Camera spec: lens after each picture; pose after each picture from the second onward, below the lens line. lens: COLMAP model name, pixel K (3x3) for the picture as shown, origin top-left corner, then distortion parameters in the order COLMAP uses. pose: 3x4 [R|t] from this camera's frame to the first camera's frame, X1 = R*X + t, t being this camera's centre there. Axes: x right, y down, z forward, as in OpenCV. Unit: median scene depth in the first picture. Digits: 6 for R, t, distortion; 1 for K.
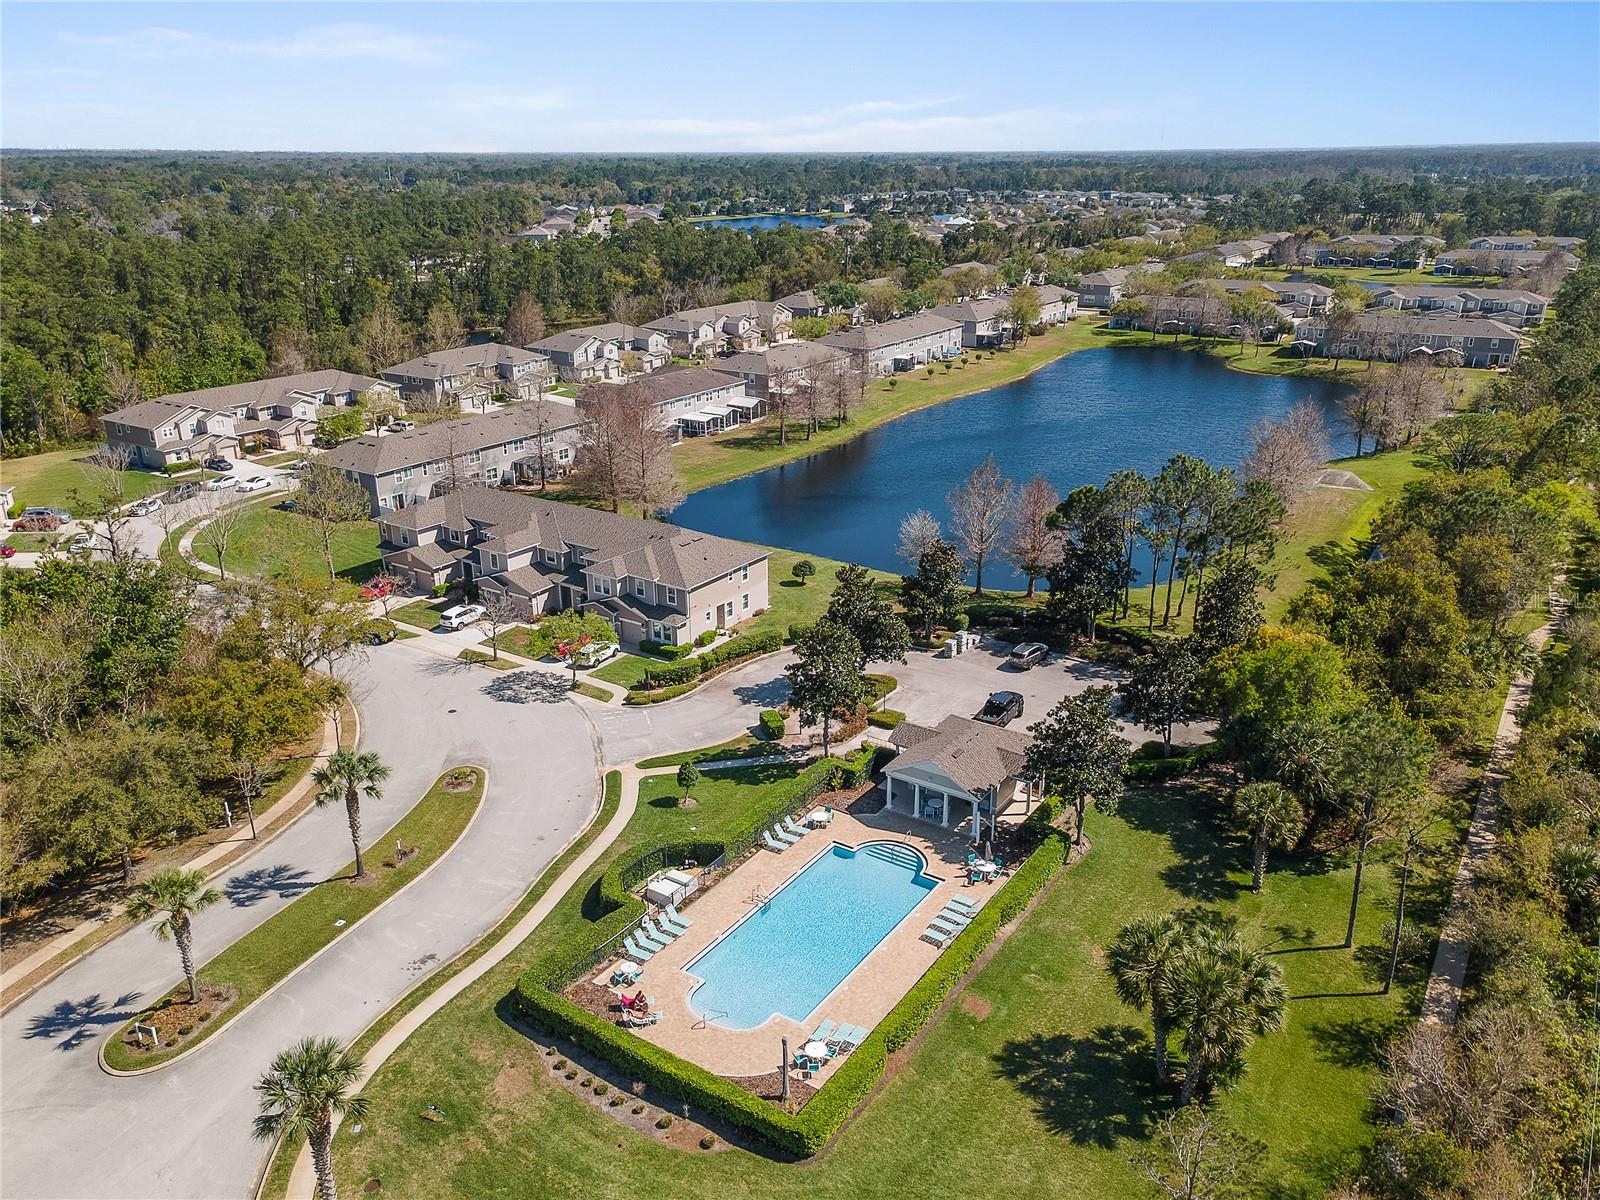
lens RADIAL K [[1201.2, 0, 806.8], [0, 1201.2, 594.9], [0, 0, 1]] dist [0.025434, 0.038794]
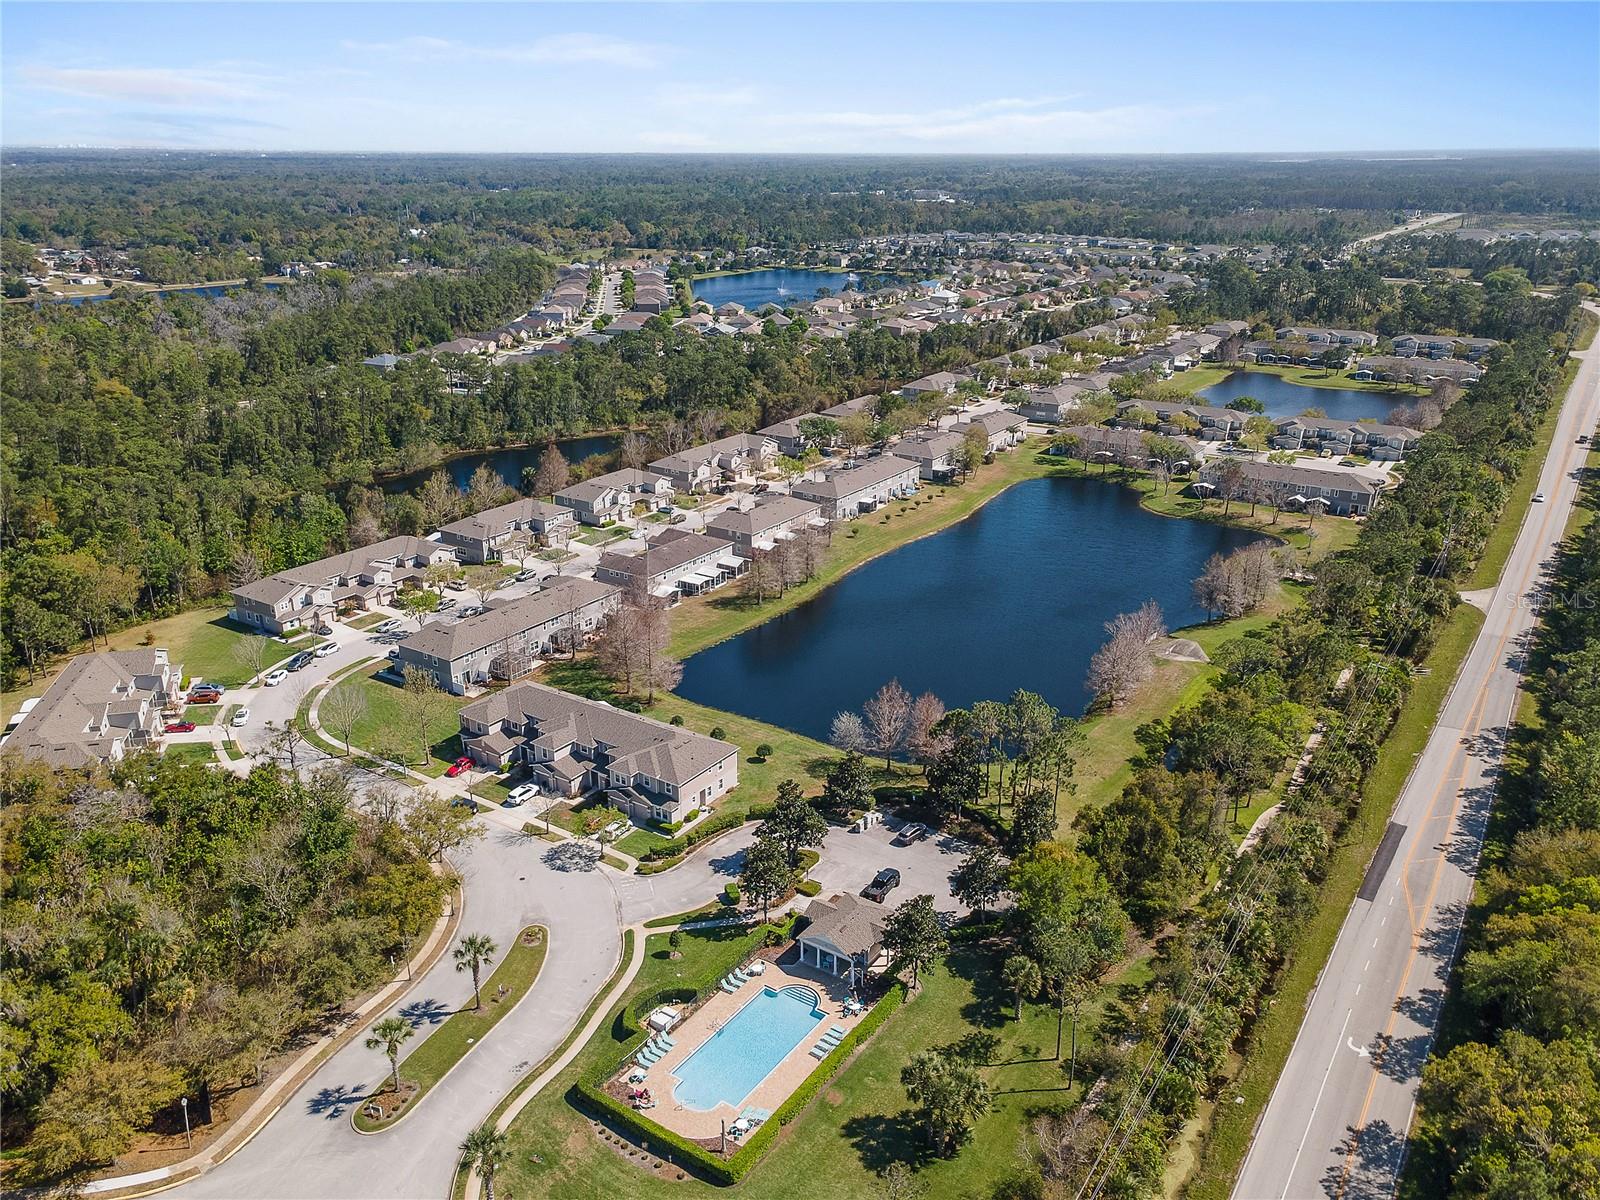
lens RADIAL K [[1201.2, 0, 806.1], [0, 1201.2, 608.5], [0, 0, 1]] dist [0.025434, 0.038794]
pose [[0.999968, 0.005693, -0.005533, 0.062329], [-0.005626, 0.999912, 0.012049, -0.240442], [0.005601, -0.012018, 0.999912, -0.462680]]
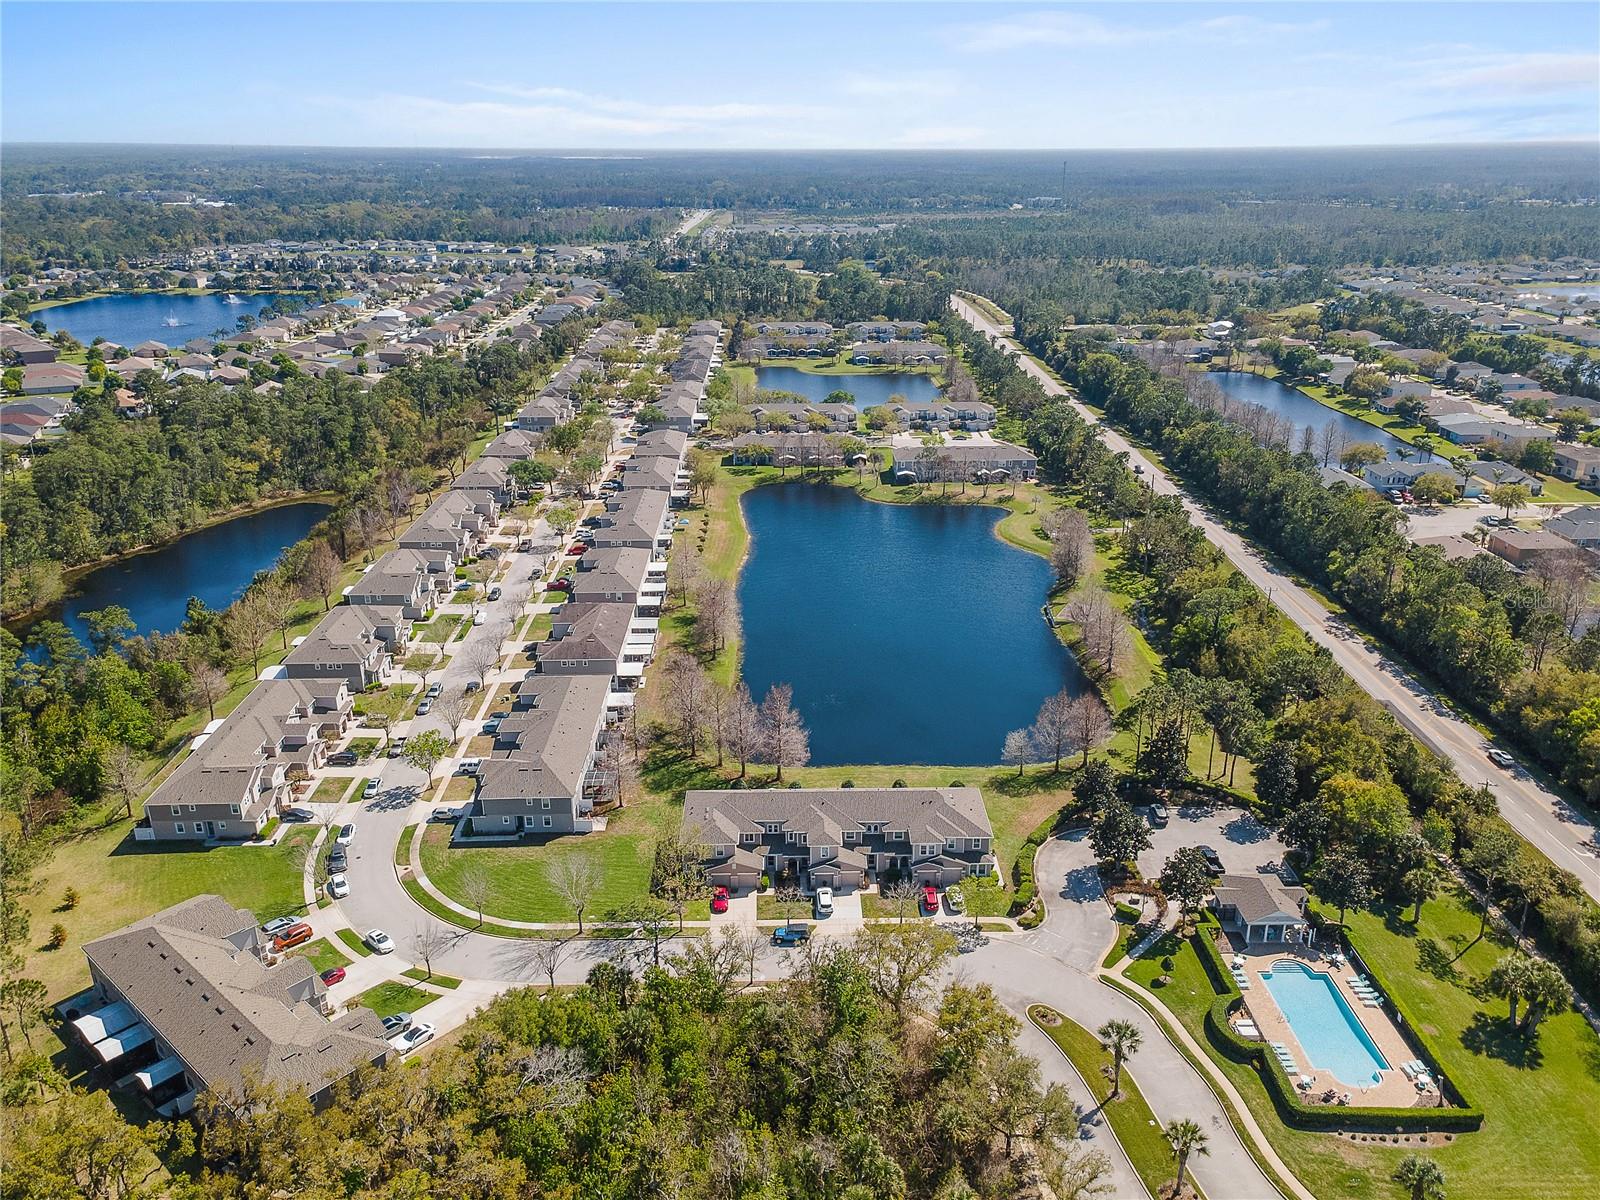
lens RADIAL K [[1201.2, 0, 782.9], [0, 1201.2, 599.1], [0, 0, 1]] dist [0.025434, 0.038794]
pose [[0.828647, -0.197052, 0.523941, -1.046578], [0.192384, 0.979229, 0.064016, -0.442434], [-0.525673, 0.047751, 0.849346, -0.145019]]
